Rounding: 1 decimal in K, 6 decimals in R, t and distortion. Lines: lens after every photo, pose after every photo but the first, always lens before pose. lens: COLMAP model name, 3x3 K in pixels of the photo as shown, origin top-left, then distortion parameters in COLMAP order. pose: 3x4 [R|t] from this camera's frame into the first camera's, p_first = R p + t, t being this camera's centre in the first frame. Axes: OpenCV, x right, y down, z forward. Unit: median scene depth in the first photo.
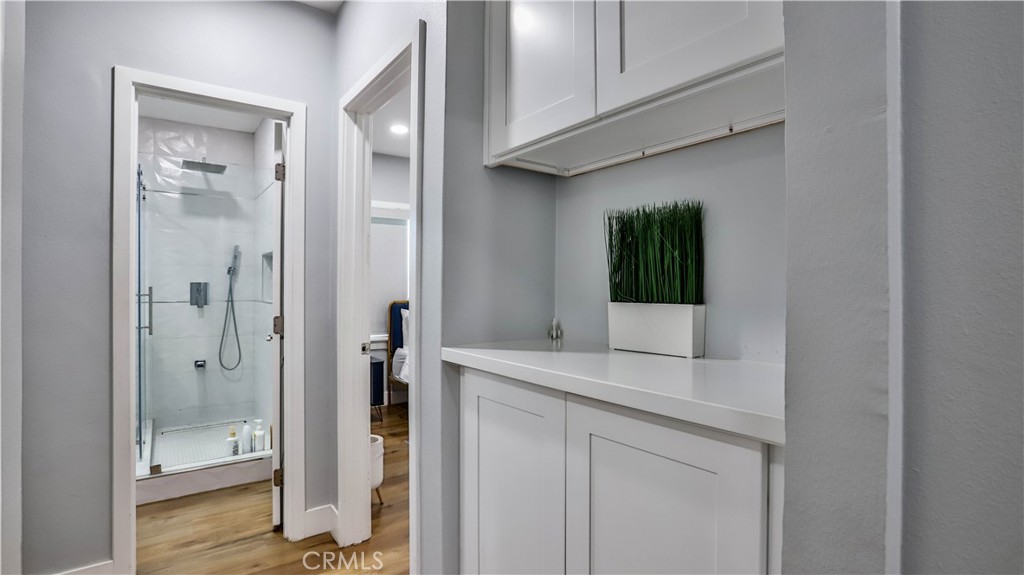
lens RADIAL K [[494.2, 0, 520.2], [0, 494.2, 286.5], [0, 0, 1]] dist [-0.042837, 0.010080]
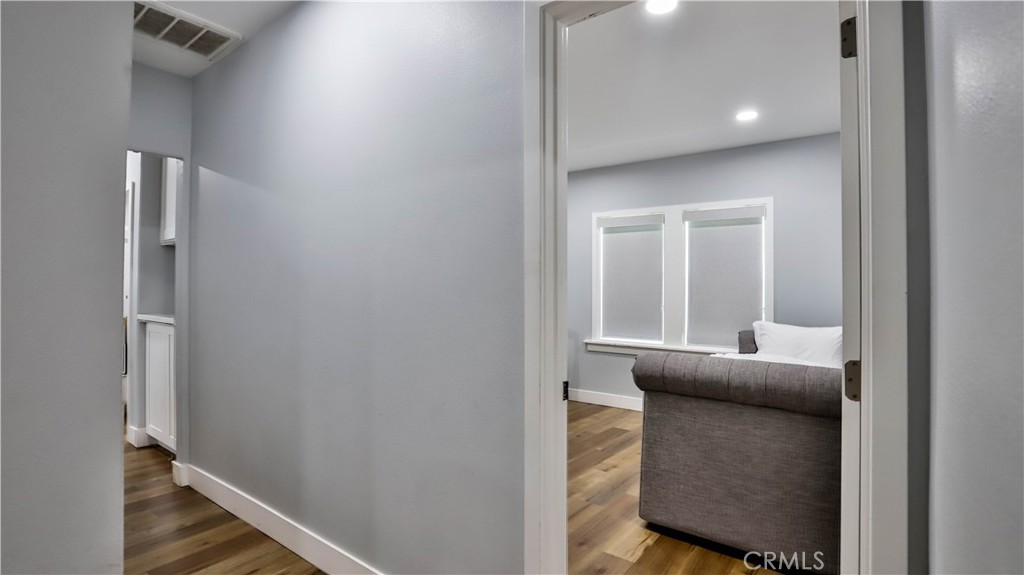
lens RADIAL K [[494.2, 0, 510.5], [0, 494.2, 290.5], [0, 0, 1]] dist [-0.042837, 0.010080]
pose [[0.953158, -0.001227, 0.302469, 0.337876], [0.003226, 0.999976, -0.006108, 0.005241], [-0.302454, 0.006797, 0.953140, -0.734975]]
